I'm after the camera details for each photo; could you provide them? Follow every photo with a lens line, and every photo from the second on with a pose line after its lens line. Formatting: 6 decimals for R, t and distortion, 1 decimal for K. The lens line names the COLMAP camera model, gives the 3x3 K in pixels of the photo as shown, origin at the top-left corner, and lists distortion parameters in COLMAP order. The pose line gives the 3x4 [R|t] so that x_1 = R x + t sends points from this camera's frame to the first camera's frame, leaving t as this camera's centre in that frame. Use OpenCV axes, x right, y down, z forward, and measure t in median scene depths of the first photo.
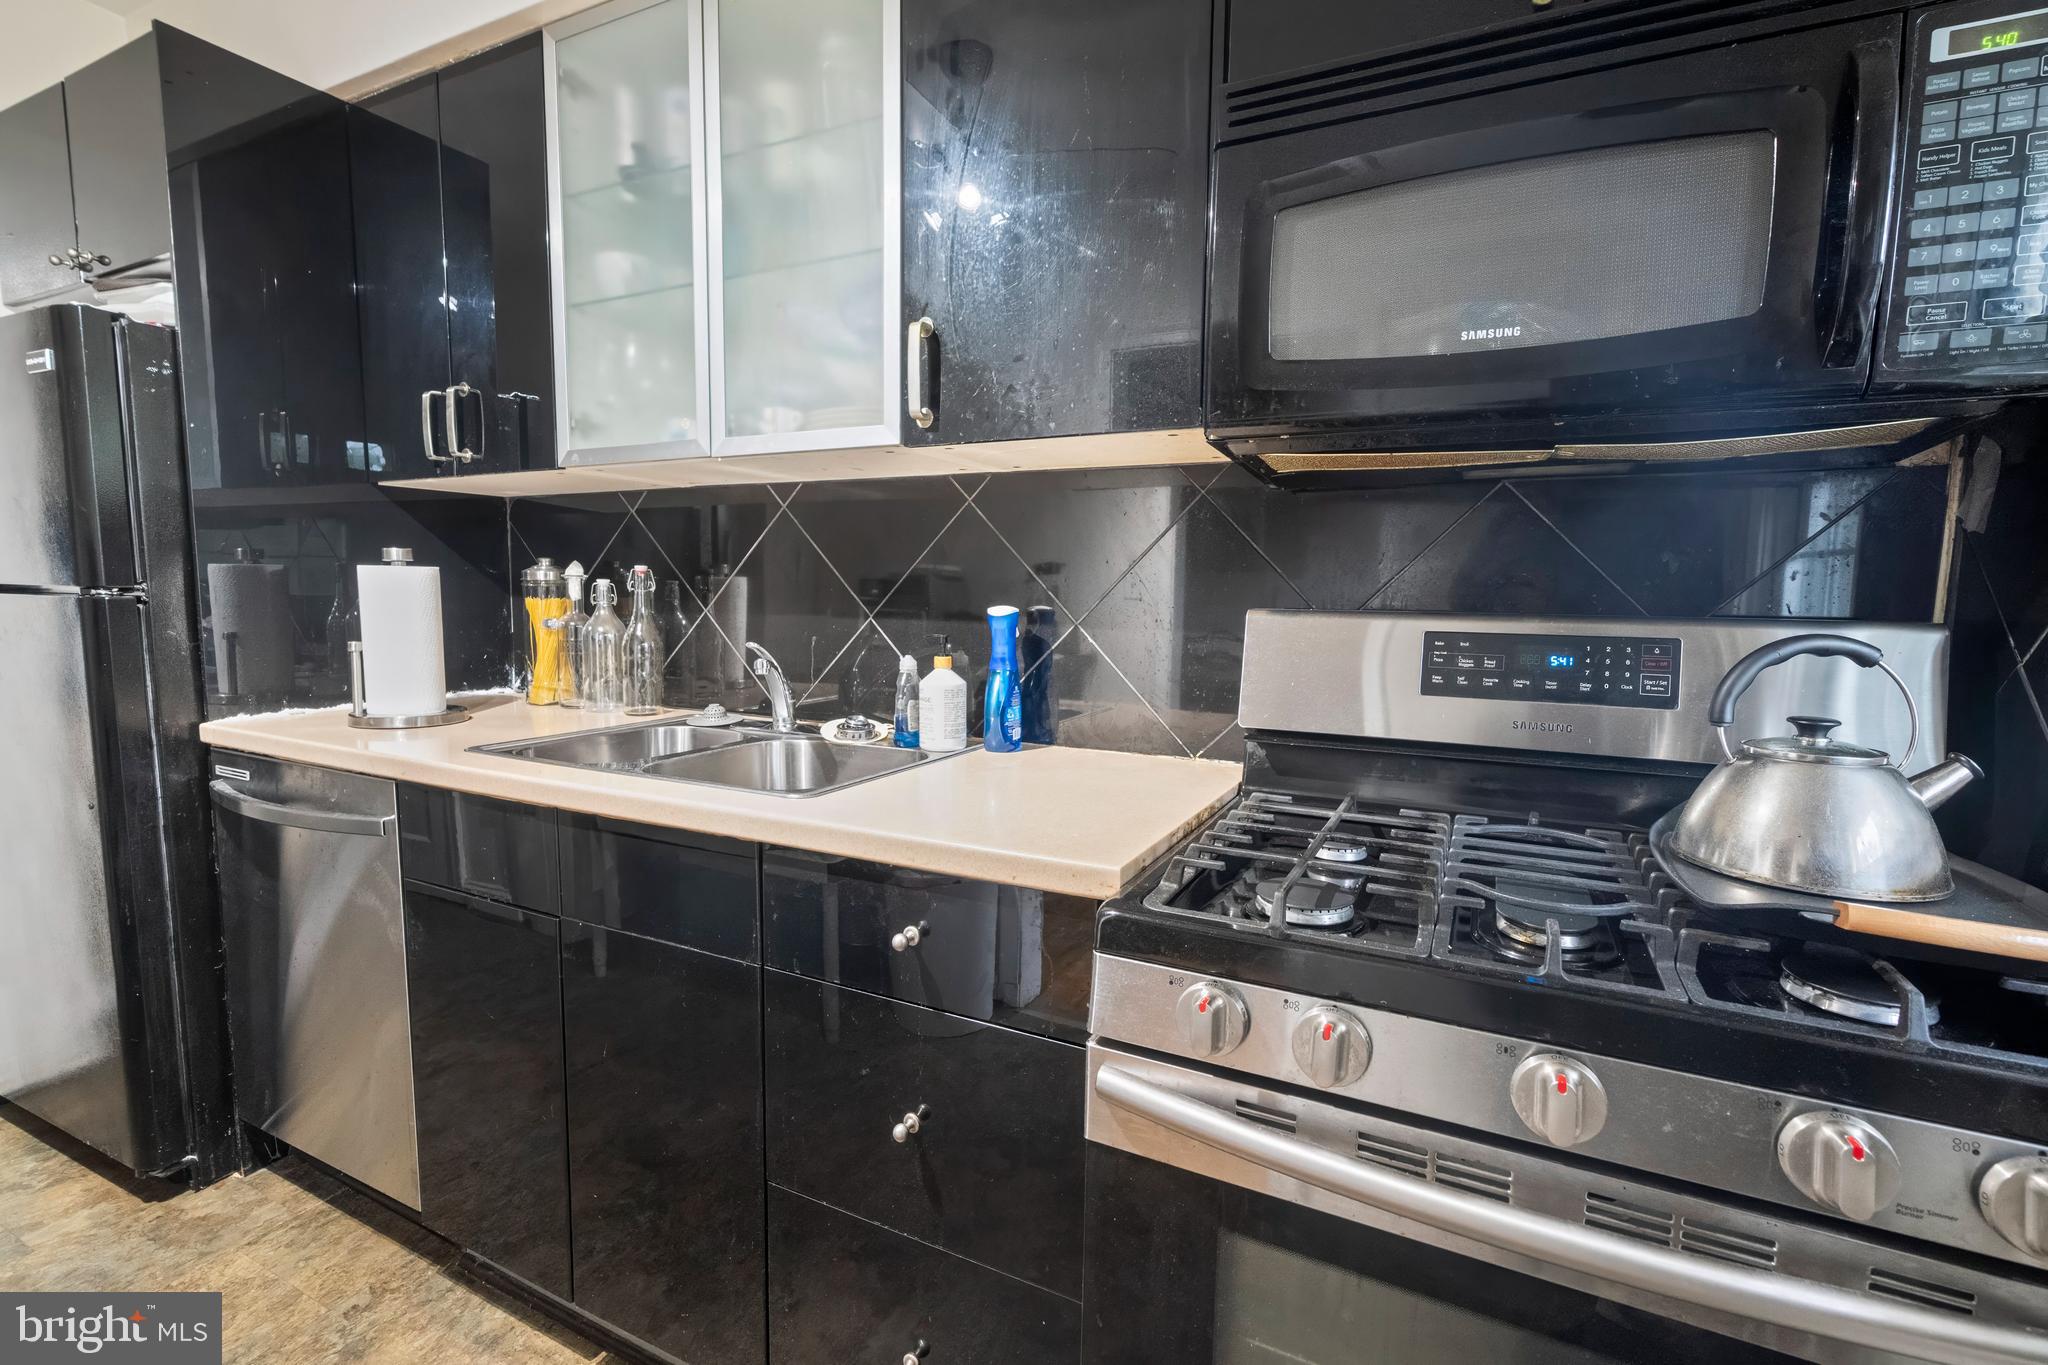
lens RADIAL K [[939.0, 0, 1033.7], [0, 939.0, 679.5], [0, 0, 1]] dist [0.000482, 0.000467]
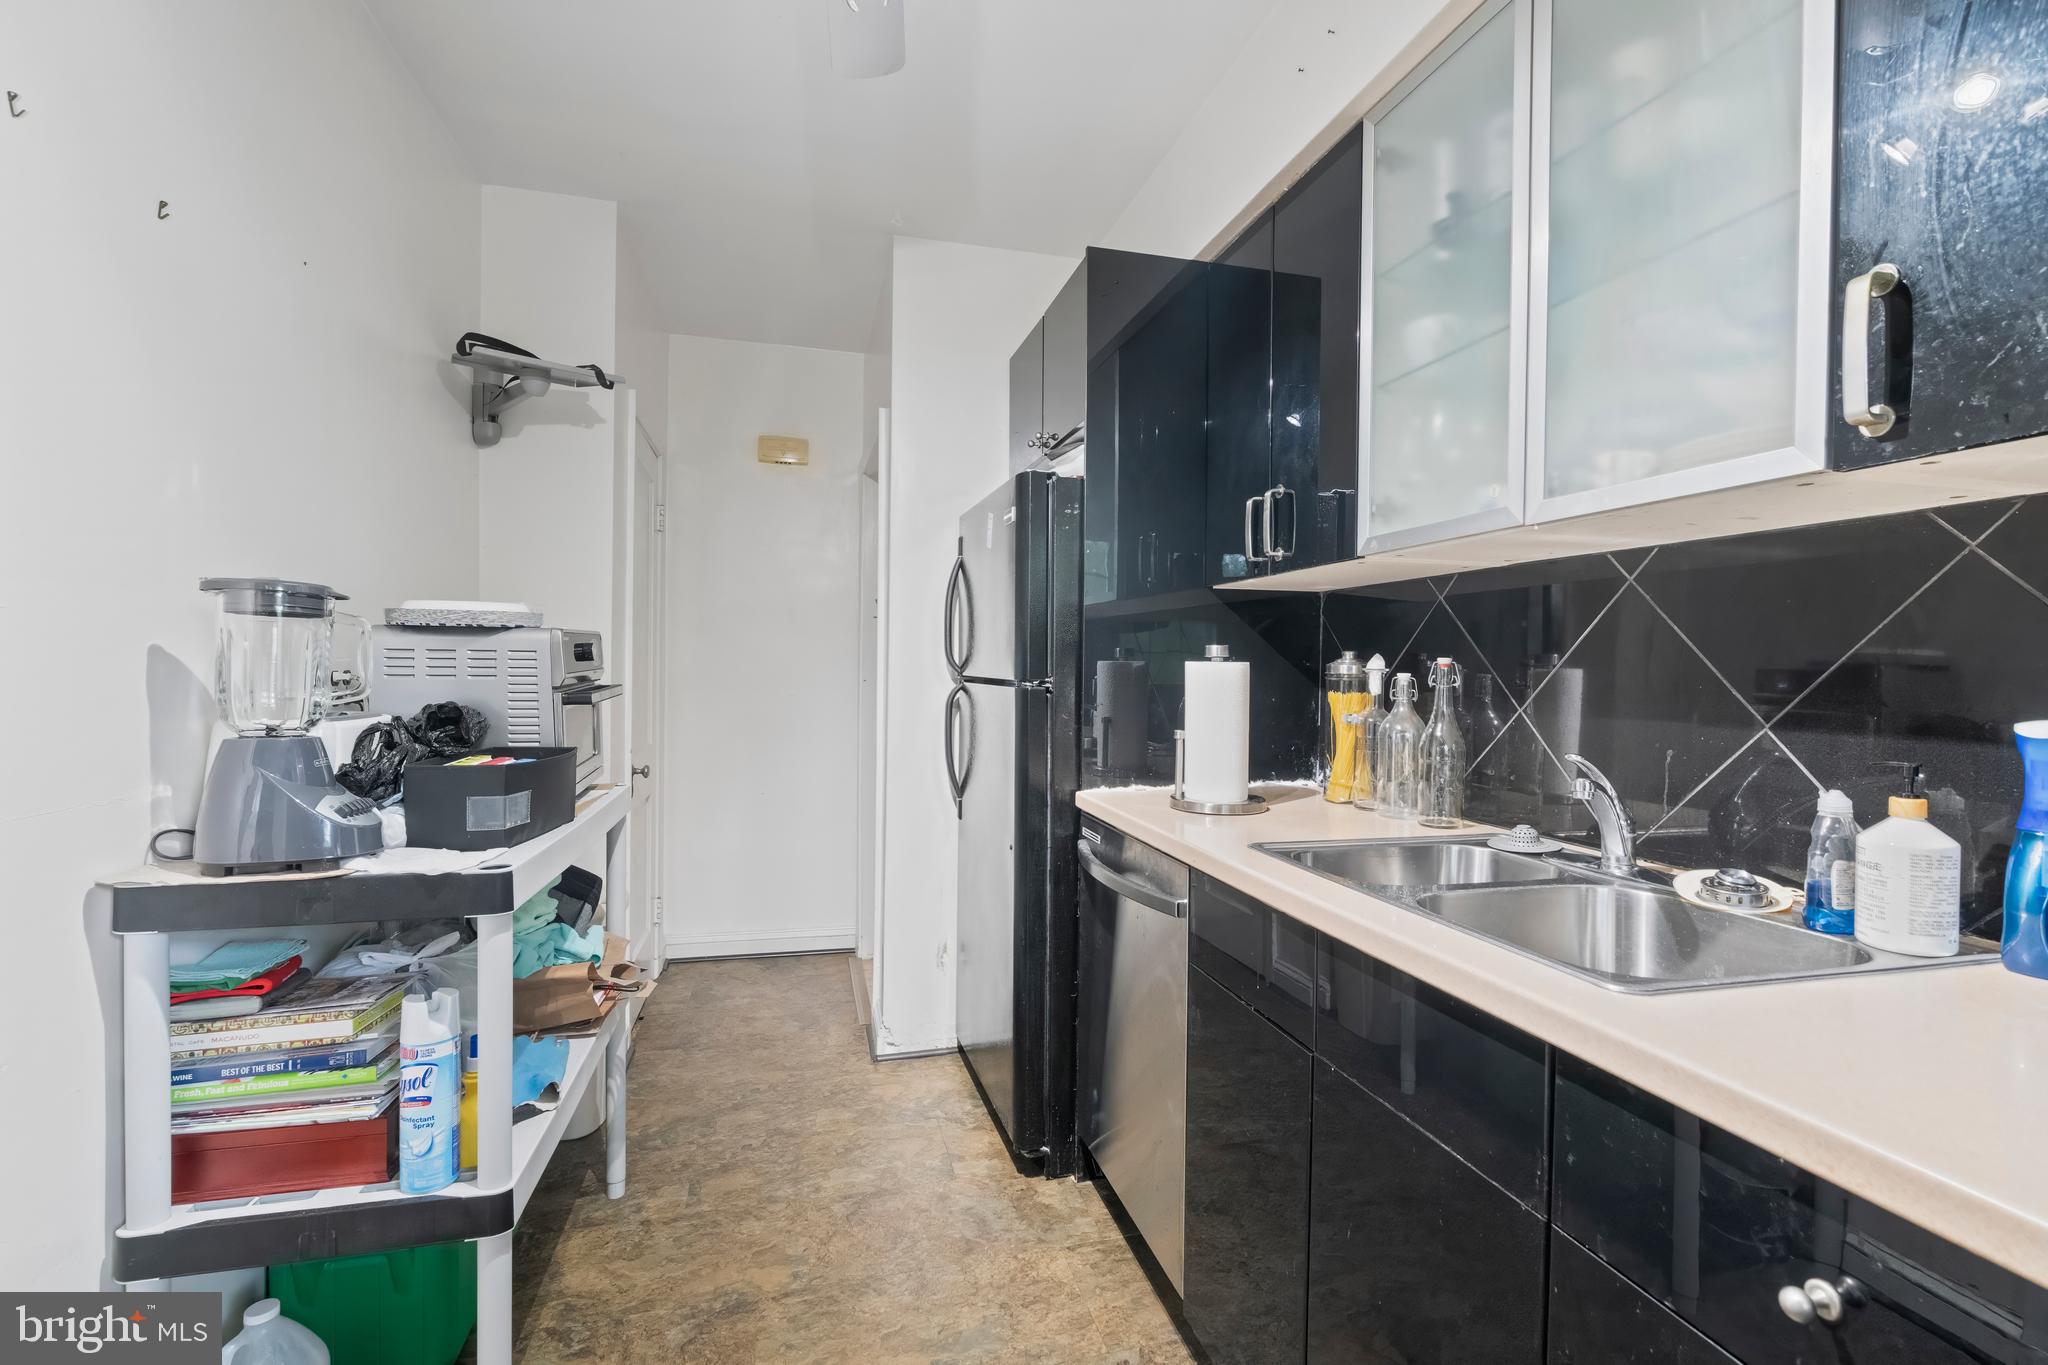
lens RADIAL K [[922.7, 0, 1024.0], [0, 922.7, 682.5], [0, 0, 1]] dist [-0.013888, 0.004111]
pose [[0.649433, 0.006277, -0.760393, -0.016763], [-0.073637, 0.995785, -0.054671, -0.023662], [0.756845, 0.091499, 0.647158, 0.153878]]
